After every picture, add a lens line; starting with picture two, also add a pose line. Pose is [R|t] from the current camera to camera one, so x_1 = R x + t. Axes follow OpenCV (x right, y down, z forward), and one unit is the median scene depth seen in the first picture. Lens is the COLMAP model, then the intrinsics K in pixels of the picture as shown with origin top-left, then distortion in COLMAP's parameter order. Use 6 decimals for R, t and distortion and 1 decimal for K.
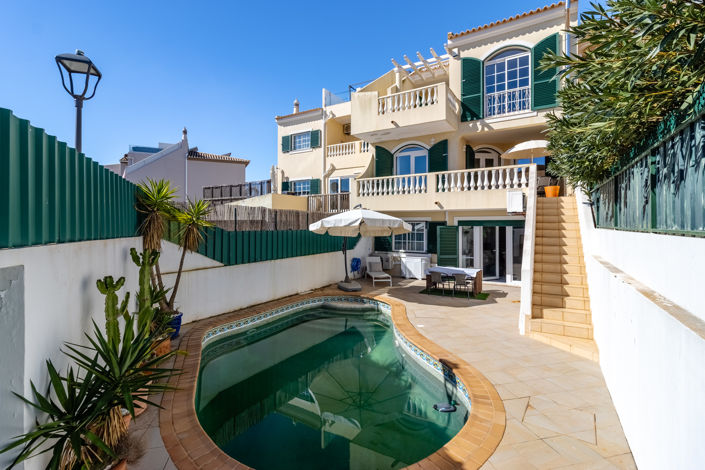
lens RADIAL K [[326.2, 0, 350.6], [0, 326.2, 229.7], [0, 0, 1]] dist [0.000560, 0.000273]
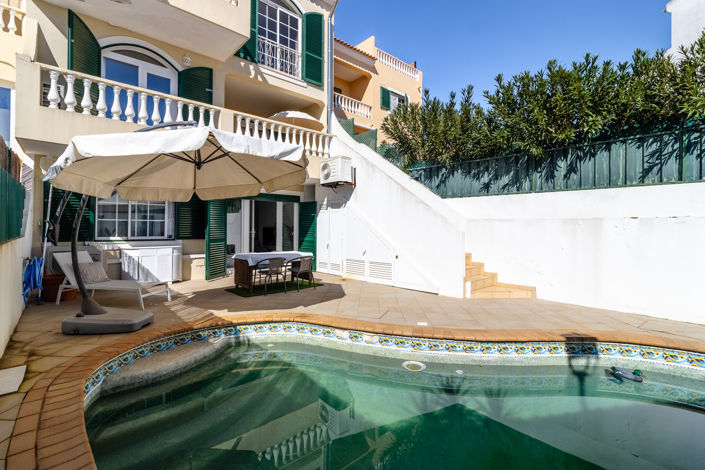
lens RADIAL K [[326.2, 0, 336.7], [0, 326.2, 227.5], [0, 0, 1]] dist [0.000560, 0.000273]
pose [[0.293362, 0.004935, 0.955989, -0.295278], [0.003884, 0.999972, -0.006354, 0.062580], [-0.955993, 0.005577, 0.293335, 0.601785]]
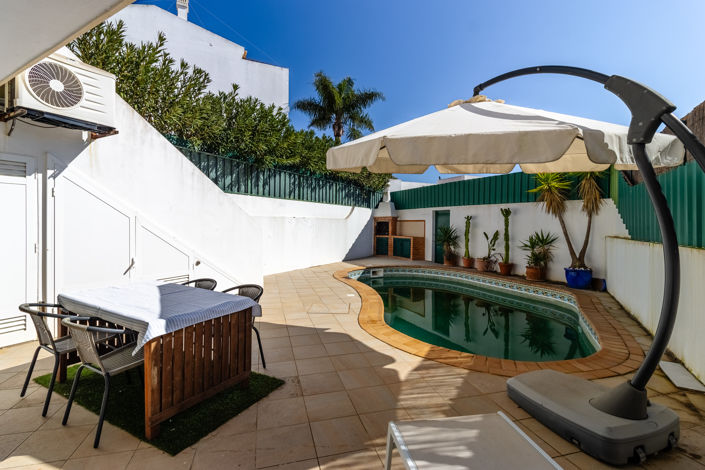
lens RADIAL K [[326.2, 0, 353.6], [0, 326.2, 224.4], [0, 0, 1]] dist [0.000560, 0.000273]
pose [[-0.998791, -0.004121, -0.048985, 0.225080], [-0.004719, 0.999916, 0.012096, 0.053693], [0.048931, 0.012313, -0.998726, 1.266773]]
